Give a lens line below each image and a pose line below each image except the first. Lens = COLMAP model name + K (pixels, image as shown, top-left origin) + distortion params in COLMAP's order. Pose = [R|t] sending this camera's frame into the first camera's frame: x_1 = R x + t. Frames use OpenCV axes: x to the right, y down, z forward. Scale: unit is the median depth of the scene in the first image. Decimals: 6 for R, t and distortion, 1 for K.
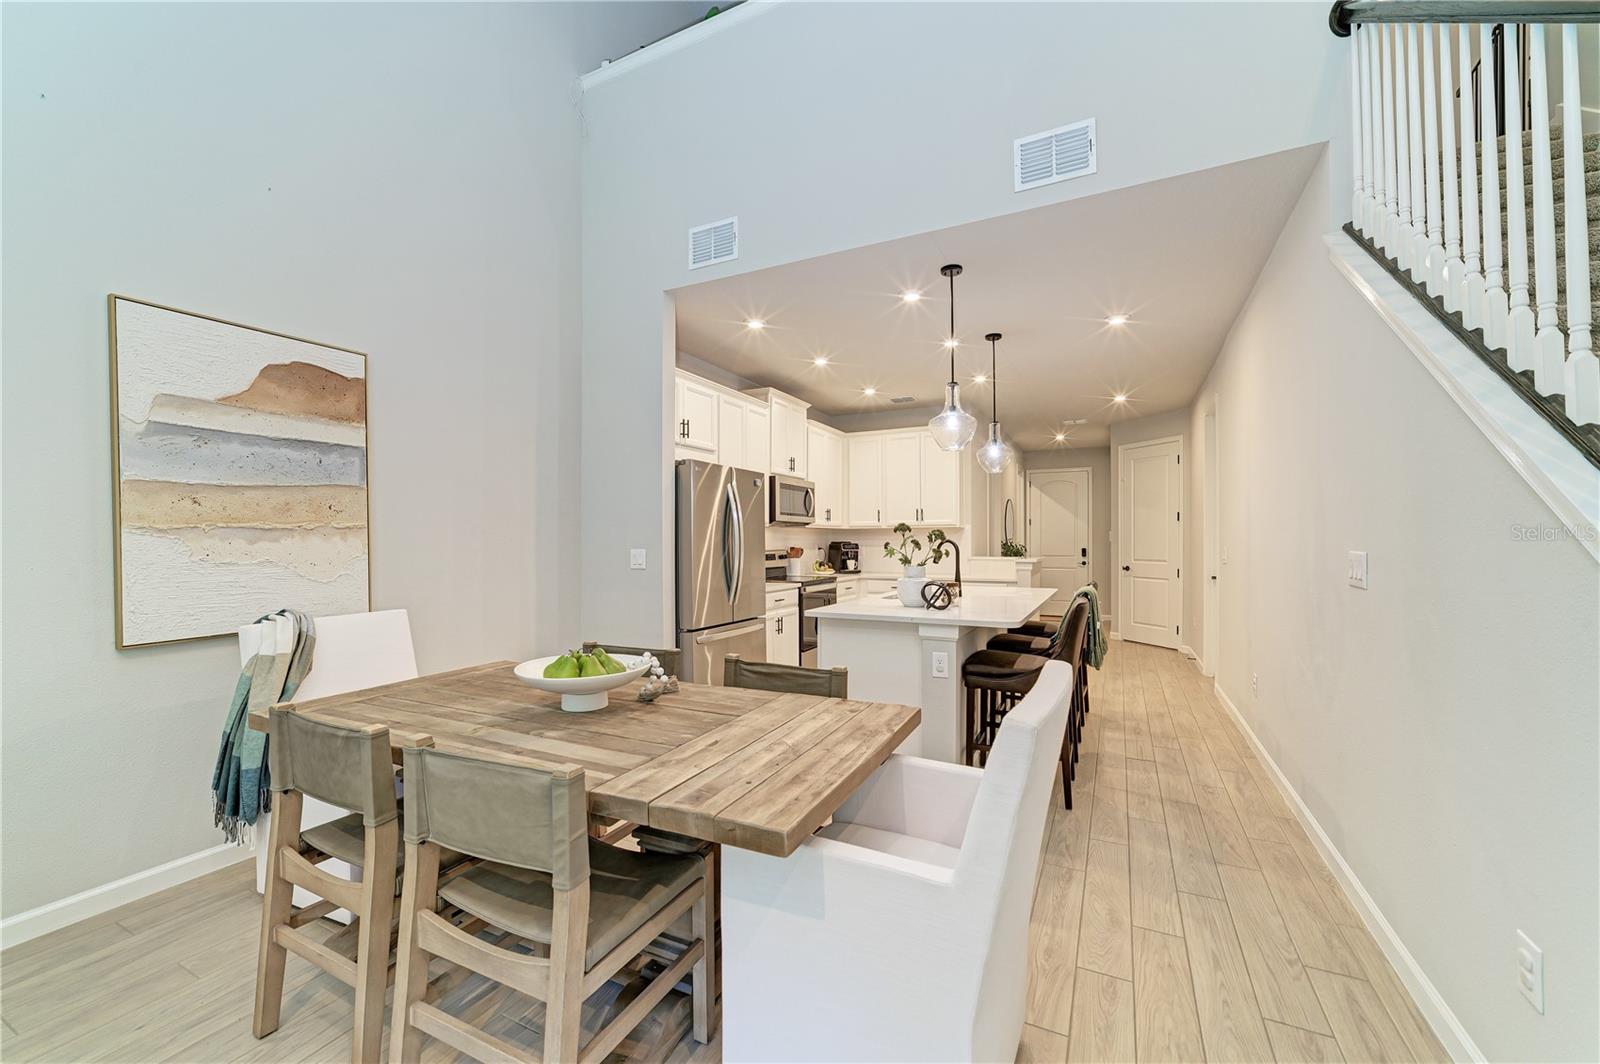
lens RADIAL K [[629.9, 0, 809.5], [0, 629.9, 542.3], [0, 0, 1]] dist [-0.014566, 0.000090]
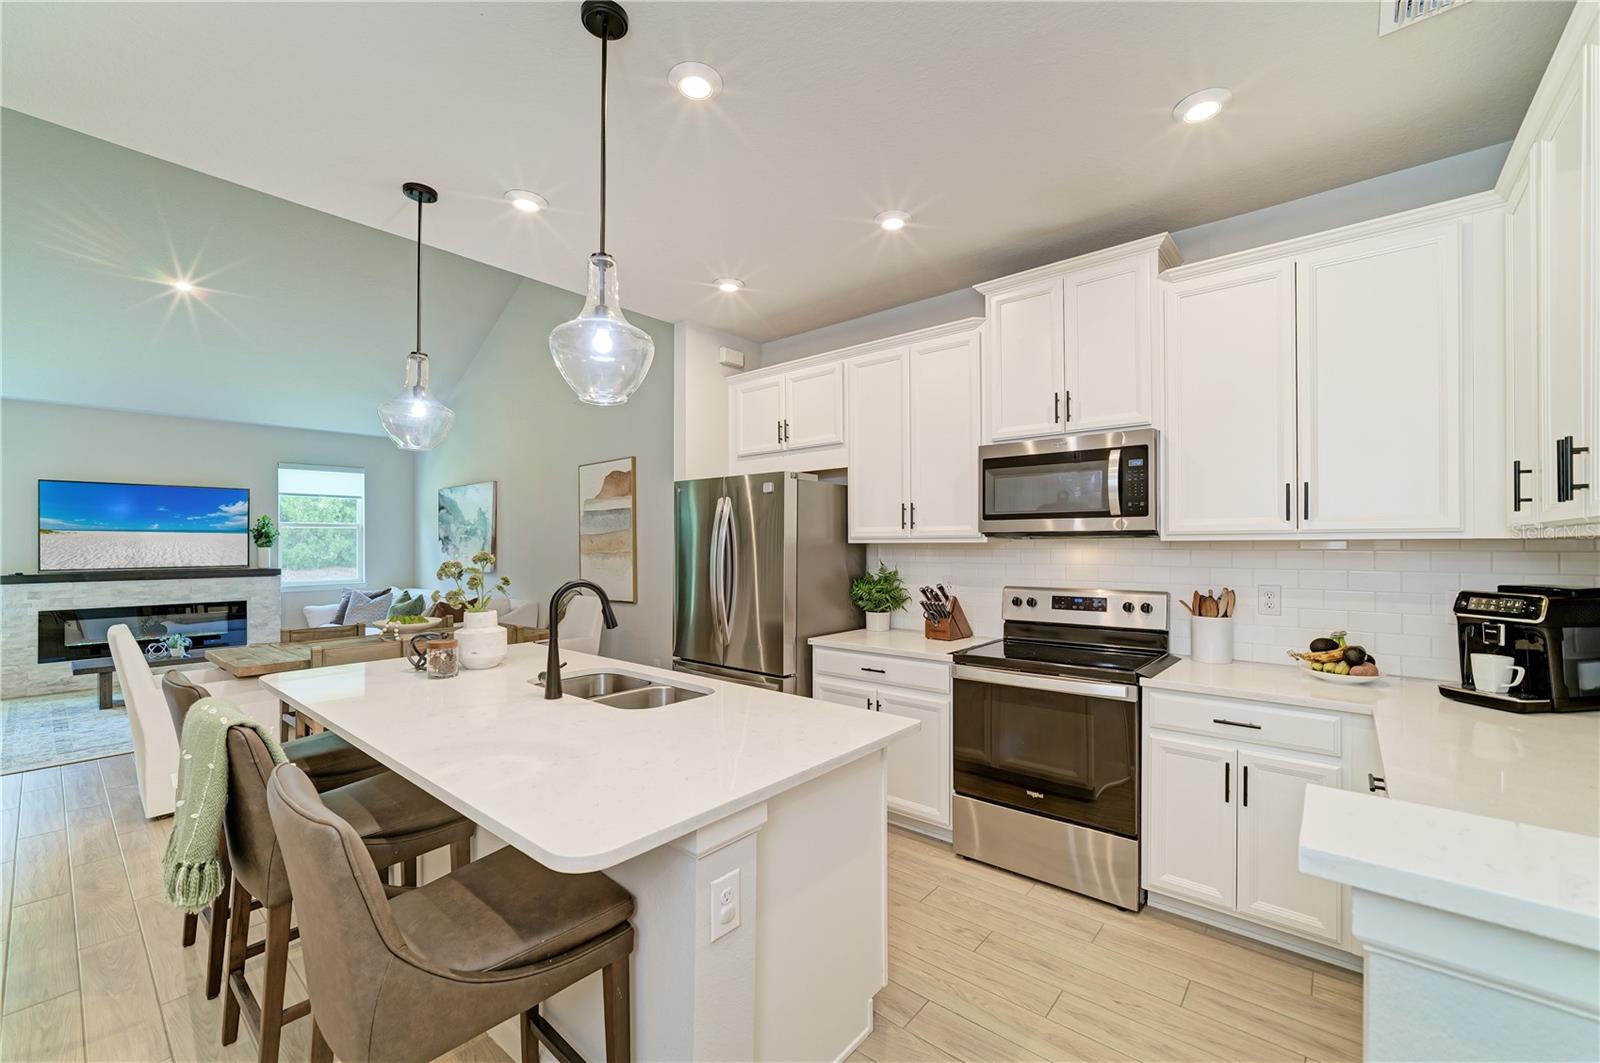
lens RADIAL K [[650.4, 0, 804.9], [0, 650.4, 540.7], [0, 0, 1]] dist [-0.017456, 0.007676]
pose [[-0.241688, -0.000786, -0.970354, 0.523908], [0.002081, 0.999997, -0.001328, -0.027352], [0.970352, -0.002340, -0.241685, 1.015156]]
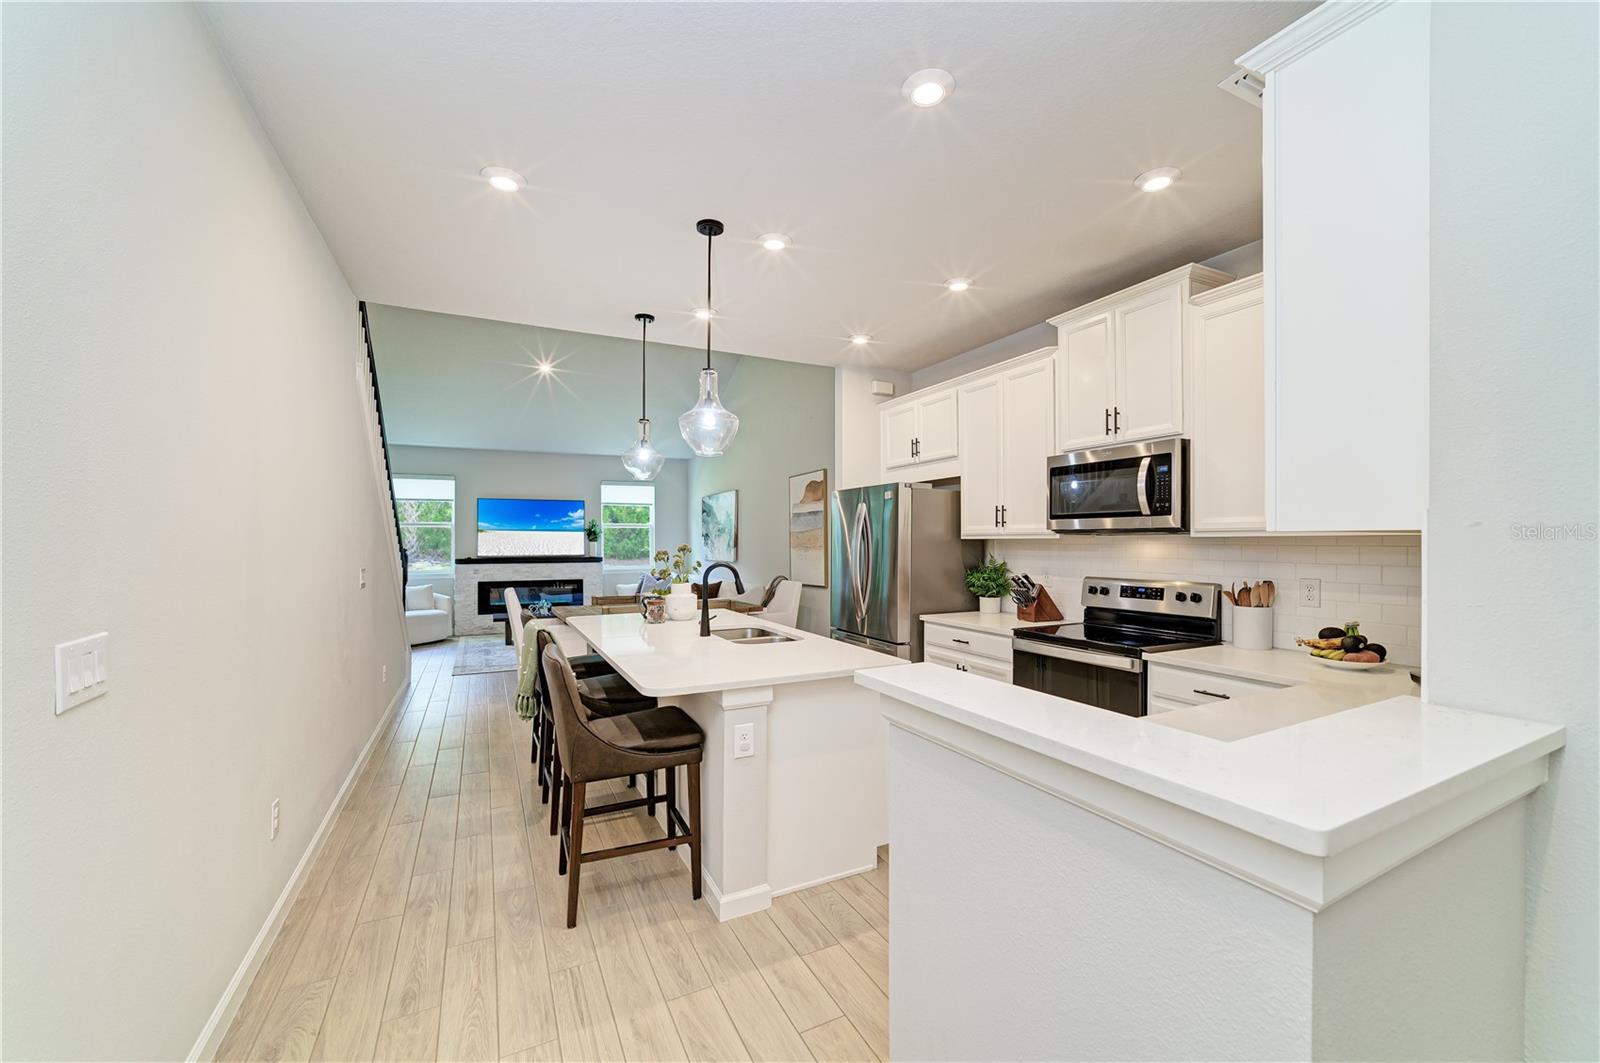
lens RADIAL K [[638.4, 0, 805.1], [0, 638.4, 543.8], [0, 0, 1]] dist [-0.015124, 0.000060]
pose [[-0.601235, 0.008188, -0.799031, 0.612076], [0.001943, 0.999960, 0.008785, -0.026967], [0.799070, 0.003729, -0.601226, 1.217104]]
